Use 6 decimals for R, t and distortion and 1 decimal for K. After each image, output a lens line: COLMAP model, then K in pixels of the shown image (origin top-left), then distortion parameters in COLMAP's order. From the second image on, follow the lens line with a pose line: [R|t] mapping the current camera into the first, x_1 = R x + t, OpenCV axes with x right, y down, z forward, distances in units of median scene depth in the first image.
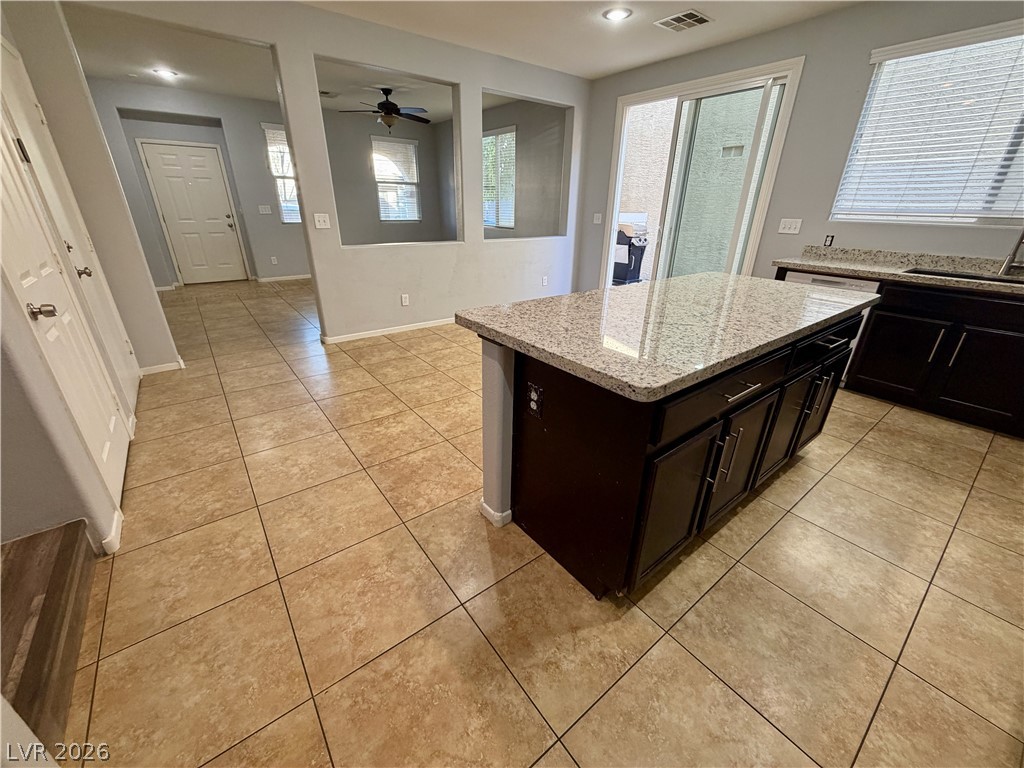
lens RADIAL K [[407.7, 0, 510.2], [0, 407.7, 383.0], [0, 0, 1]] dist [0.000613, -0.000281]
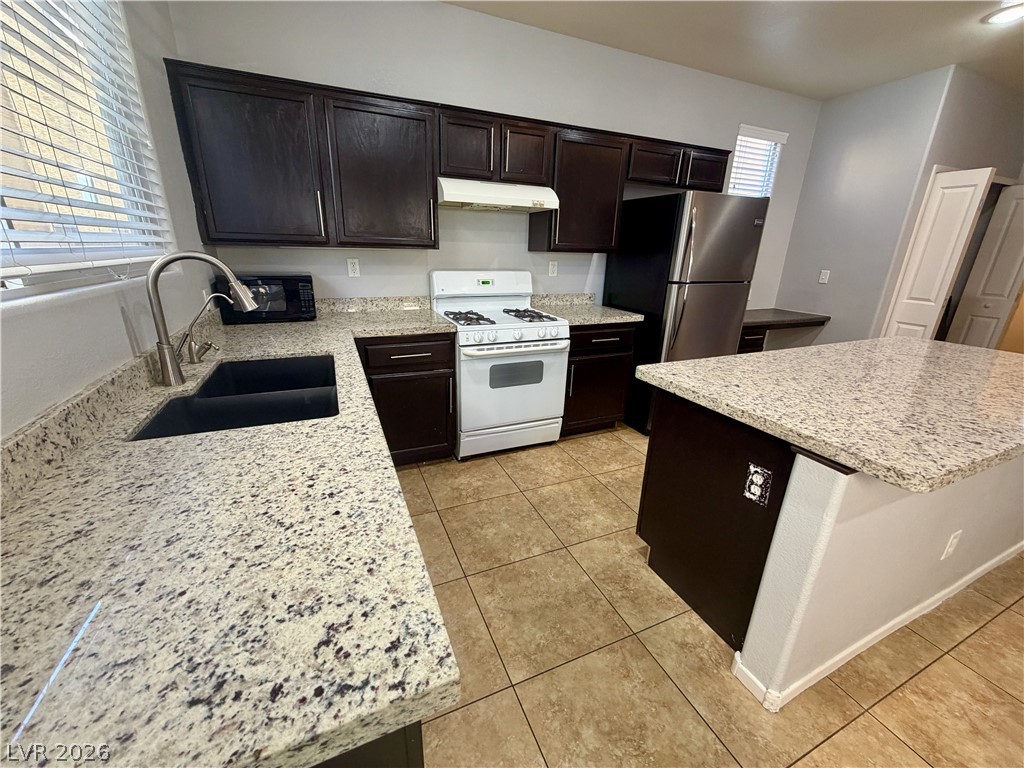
lens RADIAL K [[407.7, 0, 510.2], [0, 407.7, 383.0], [0, 0, 1]] dist [0.000613, -0.000281]
pose [[-0.970563, -0.111195, 0.213642, 0.794659], [0.060659, 0.745593, 0.663635, -0.593025], [-0.233083, 0.657059, -0.716900, 1.337177]]
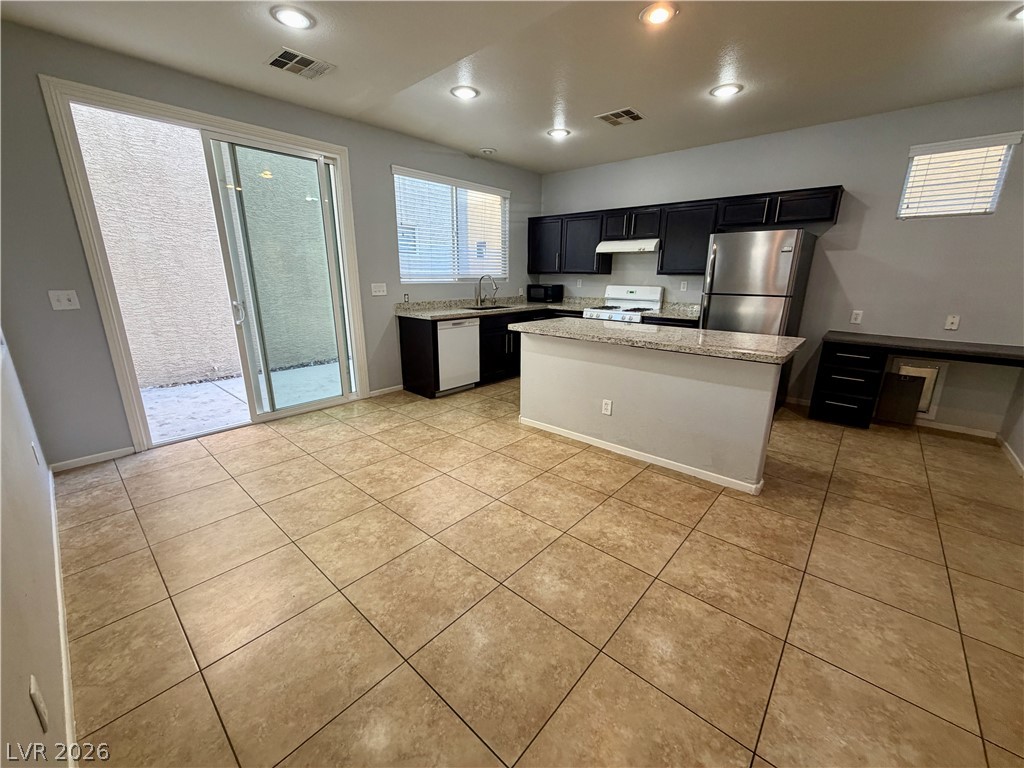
lens RADIAL K [[407.7, 0, 510.2], [0, 407.7, 383.0], [0, 0, 1]] dist [0.000613, -0.000281]
pose [[-0.187740, -0.271452, 0.943964, -0.804947], [0.386226, 0.863233, 0.325051, -0.562099], [-0.903097, 0.425608, -0.057222, 1.221740]]
